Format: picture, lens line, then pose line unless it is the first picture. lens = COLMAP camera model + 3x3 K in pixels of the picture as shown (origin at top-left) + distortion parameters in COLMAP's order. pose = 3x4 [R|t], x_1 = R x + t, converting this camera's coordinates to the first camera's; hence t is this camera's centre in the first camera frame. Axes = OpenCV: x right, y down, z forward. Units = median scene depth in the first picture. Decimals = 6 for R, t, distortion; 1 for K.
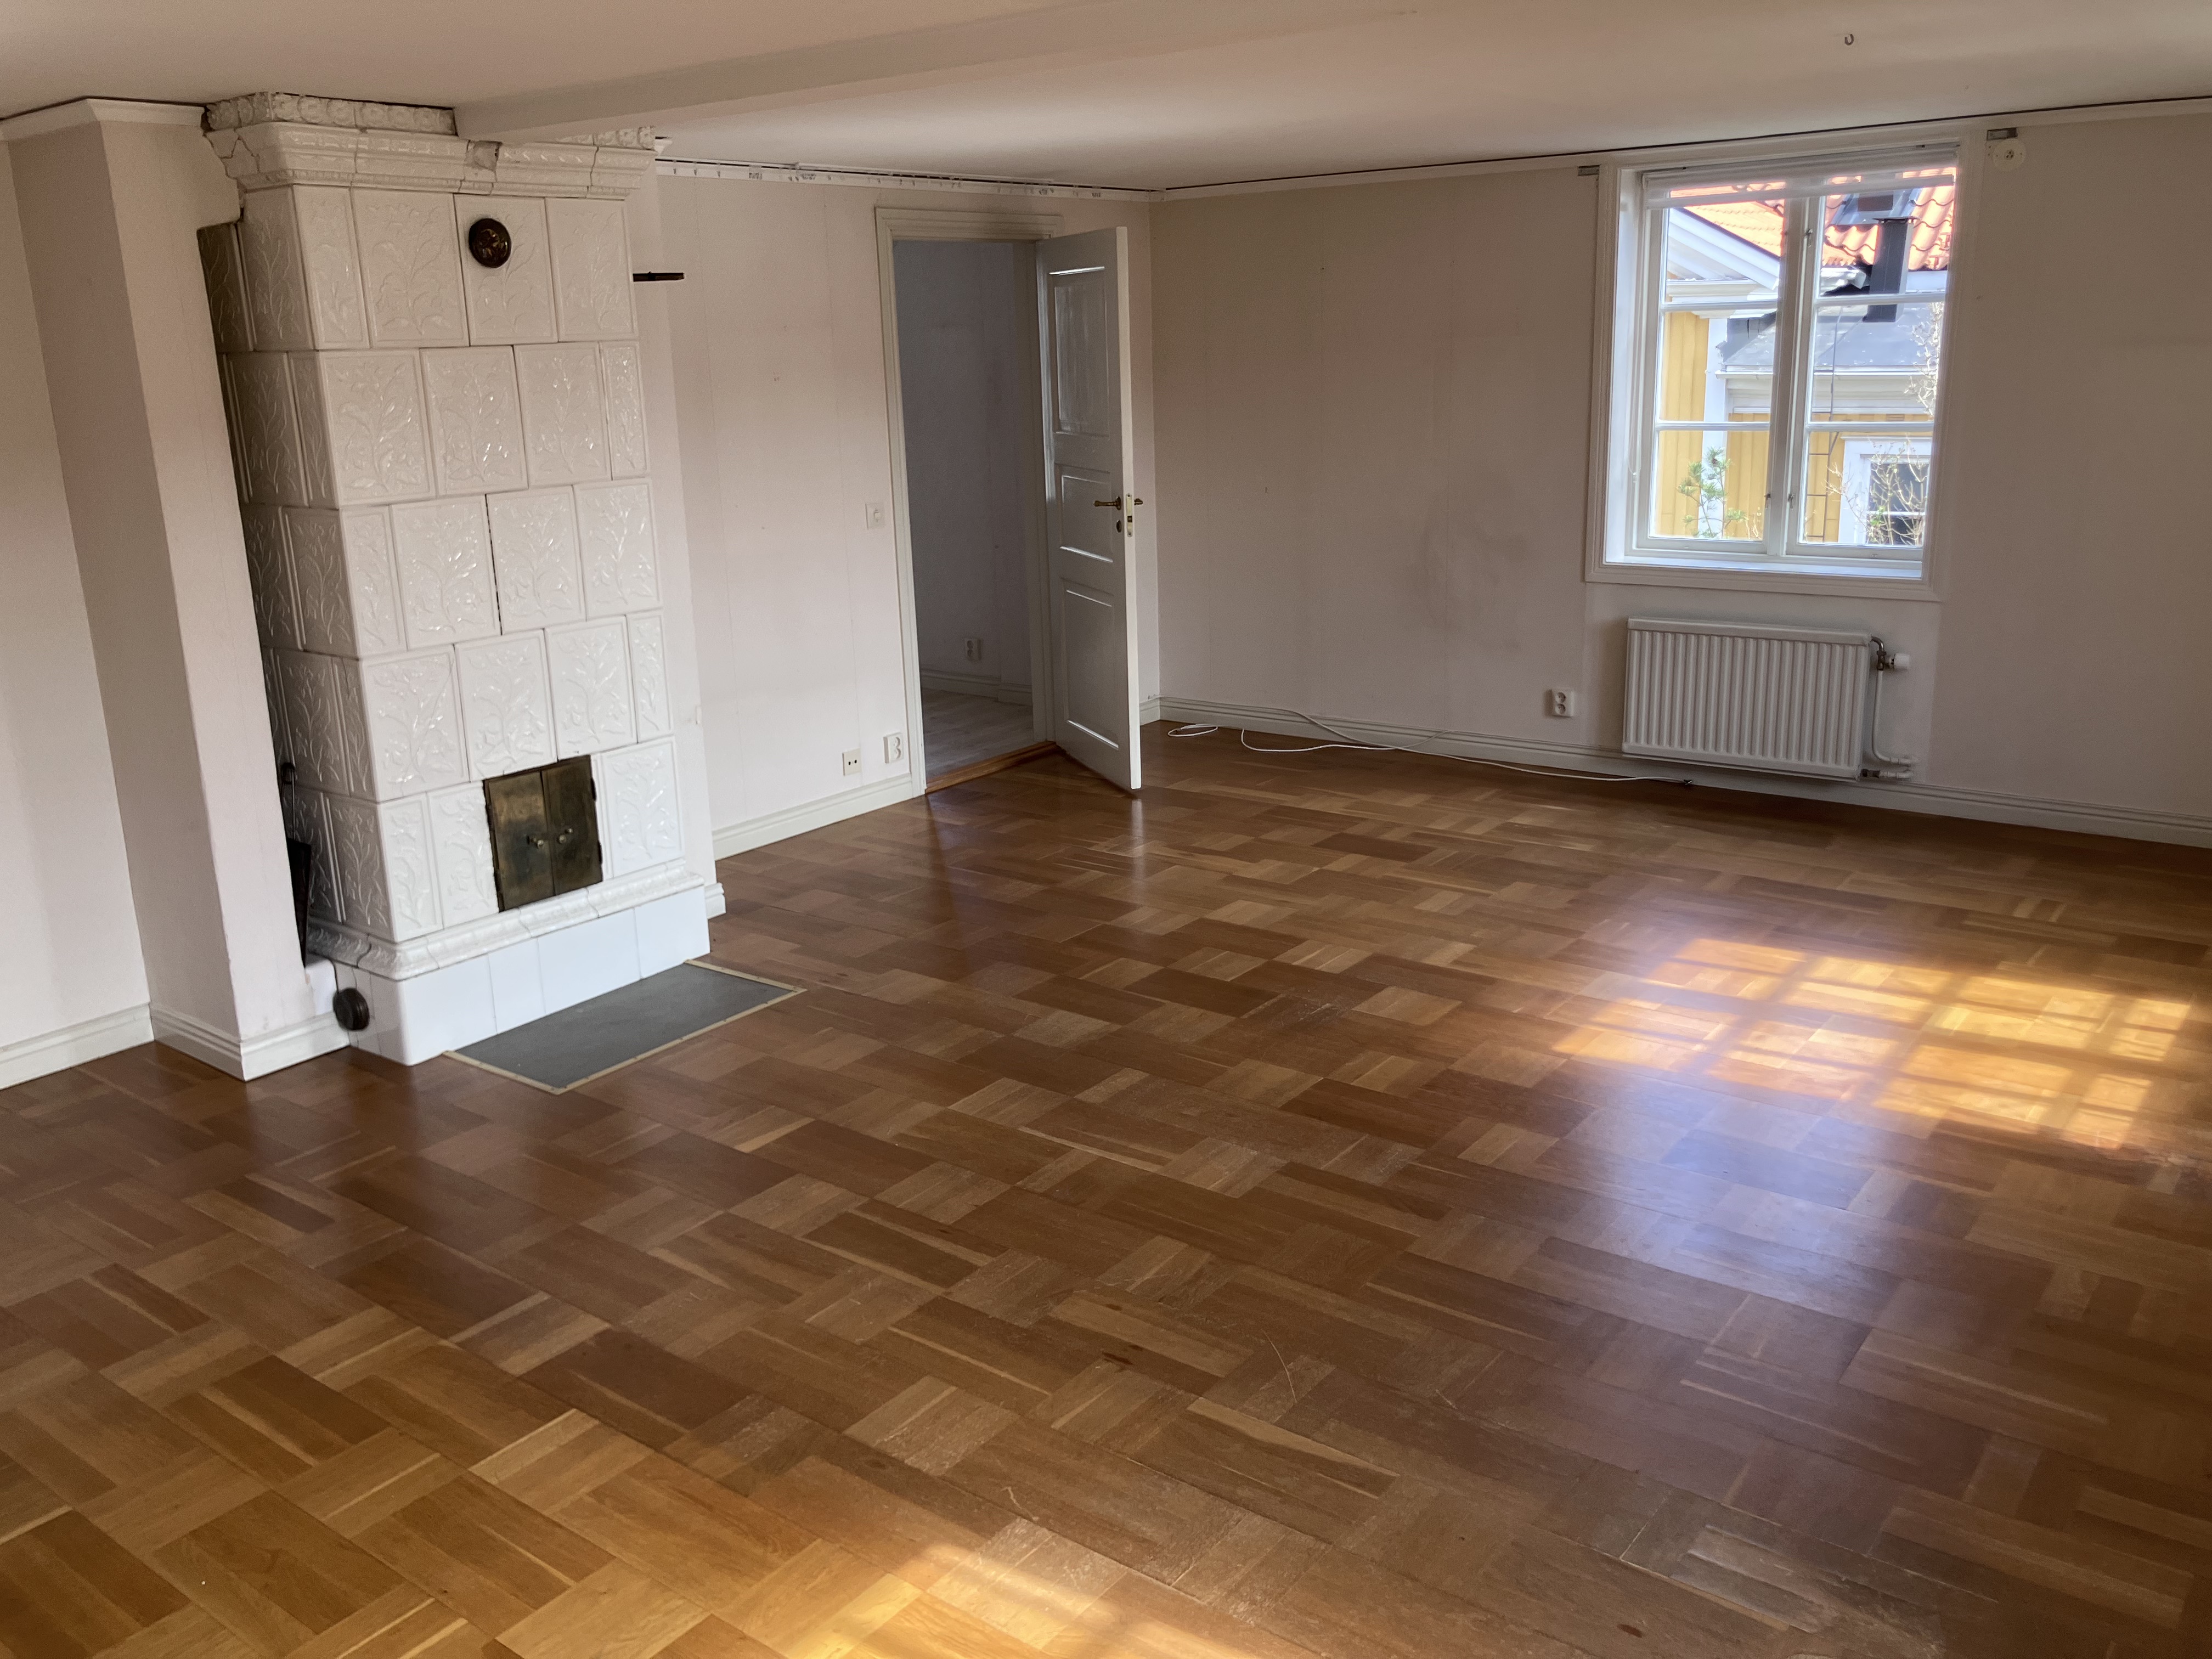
lens RADIAL K [[1803.0, 0, 1110.9], [0, 1803.0, 820.9], [0, 0, 1]] dist [0.005721, 0.000254]
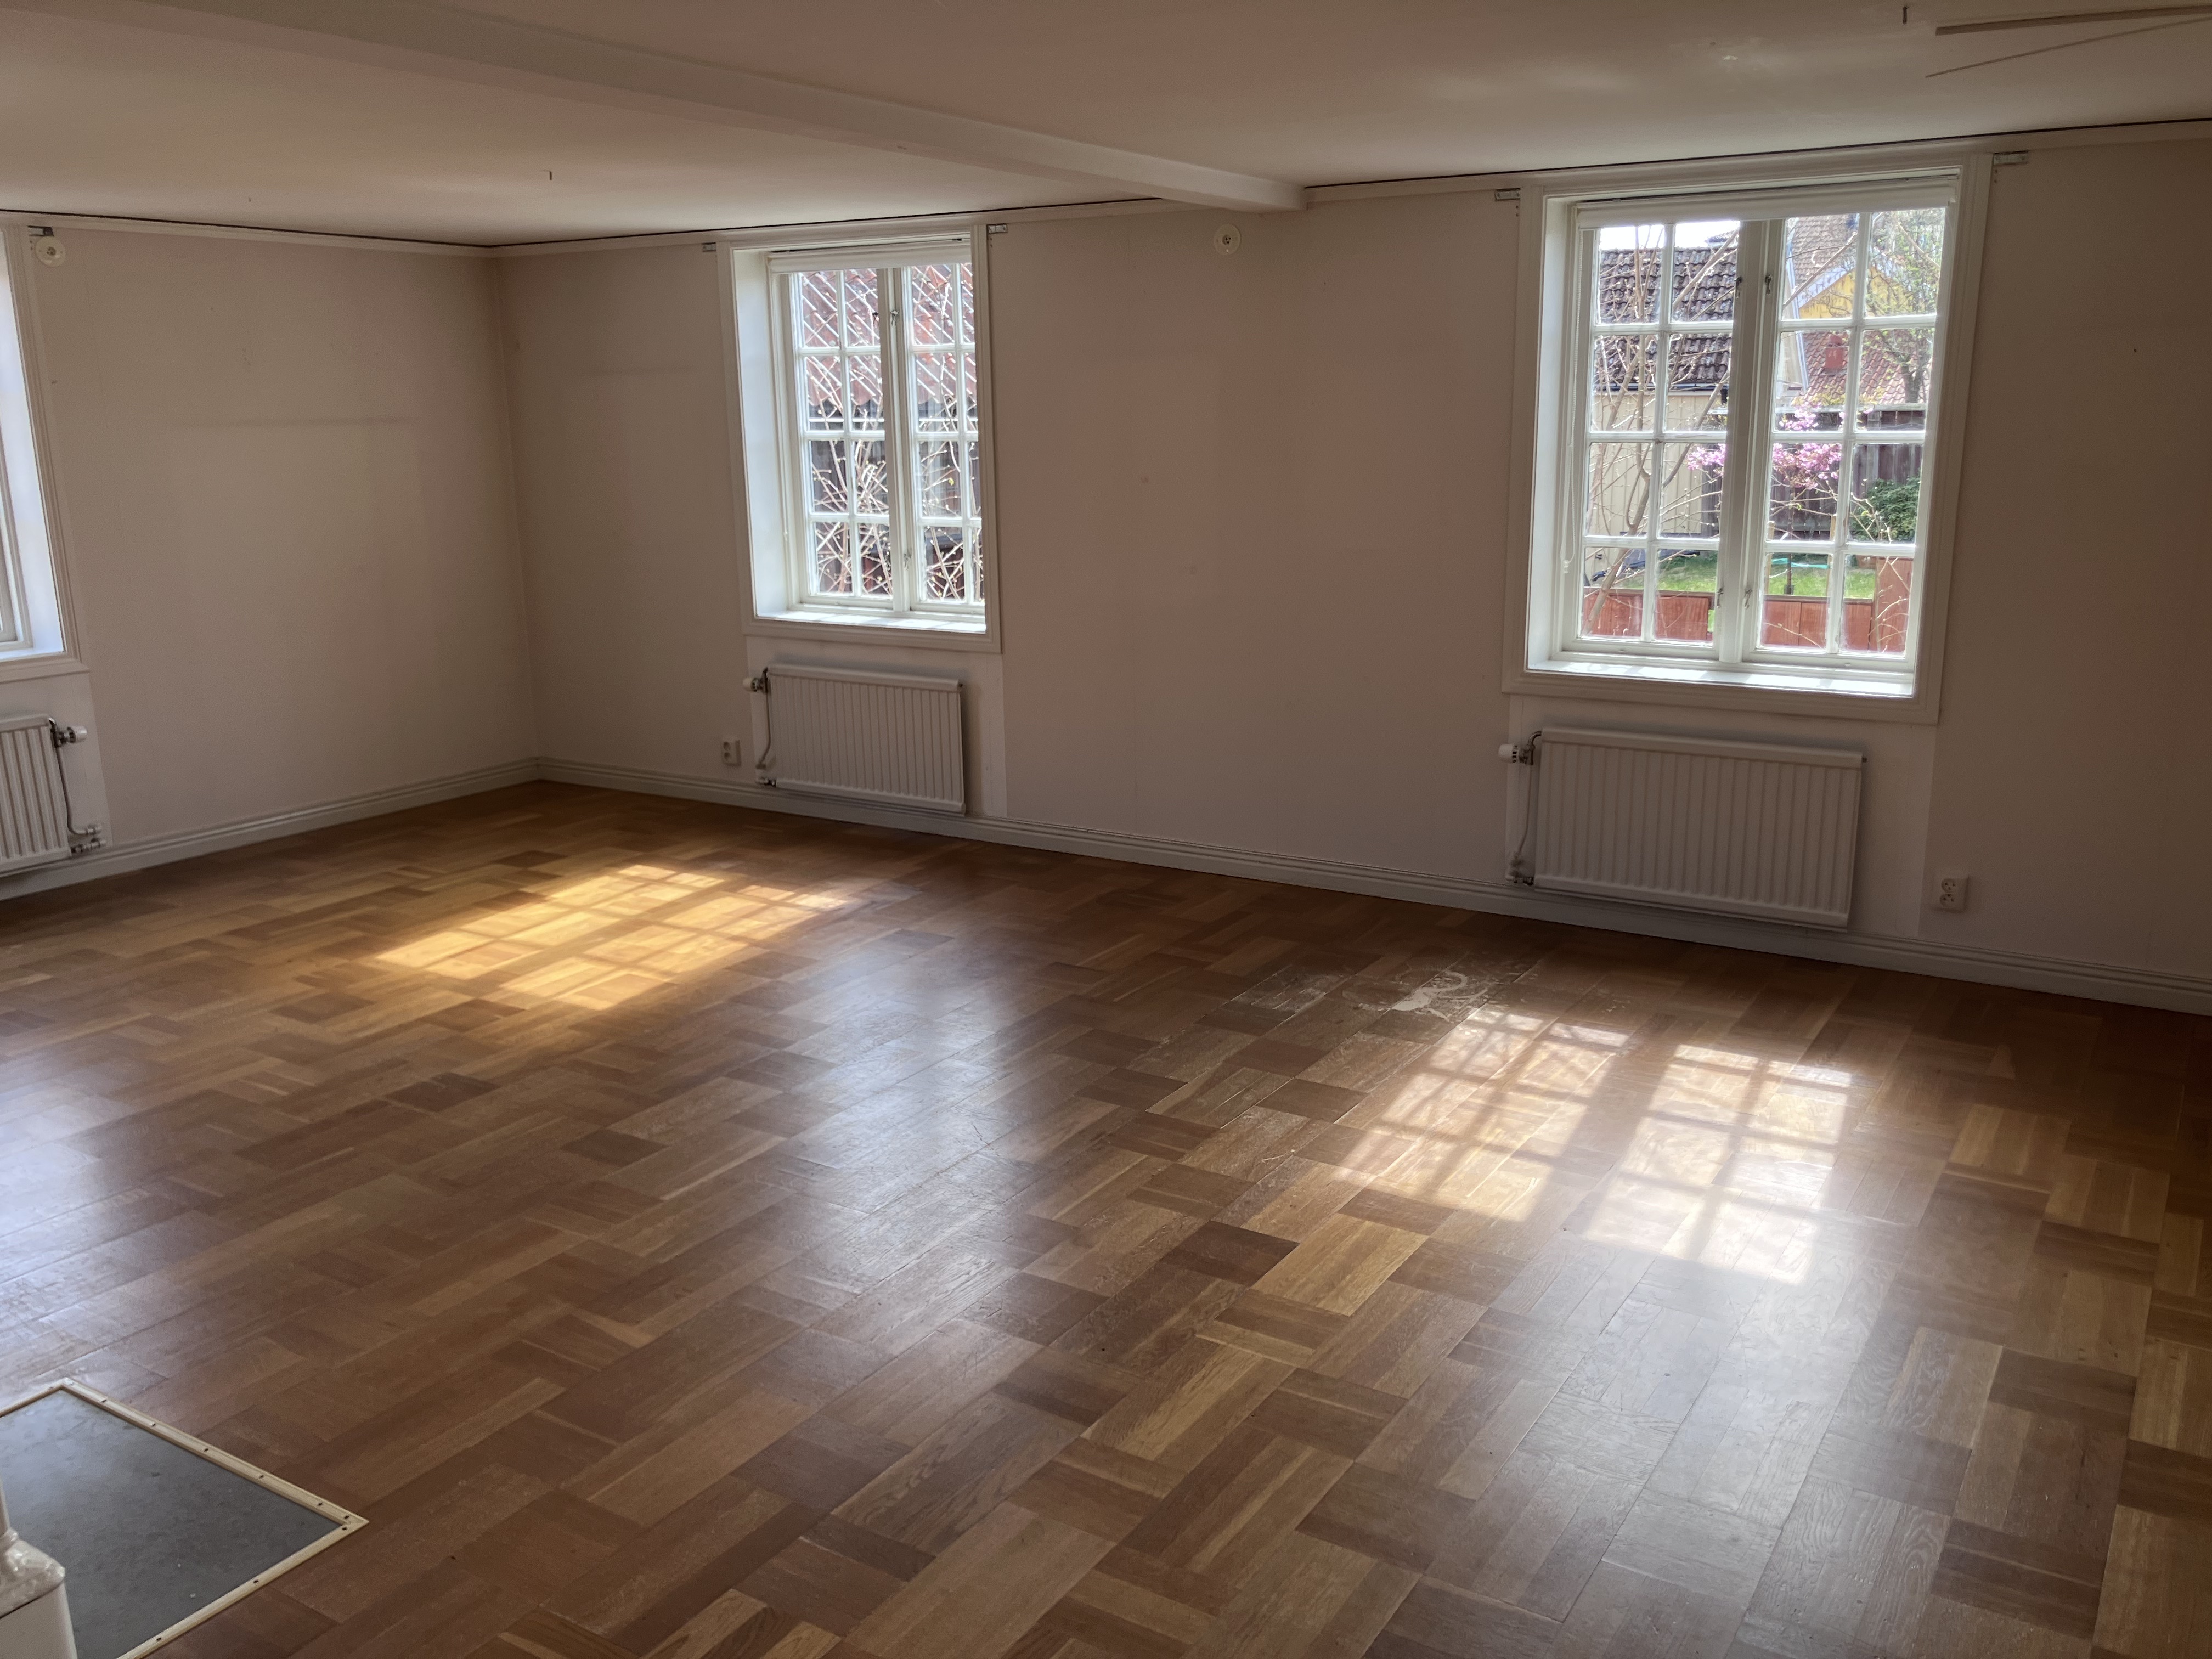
lens RADIAL K [[1803.0, 0, 1111.2], [0, 1803.0, 834.3], [0, 0, 1]] dist [0.005721, 0.000254]
pose [[-0.088352, -0.201409, 0.975514, -0.711139], [0.274499, 0.936500, 0.218216, -0.111910], [-0.957520, 0.287057, -0.027455, 0.555403]]
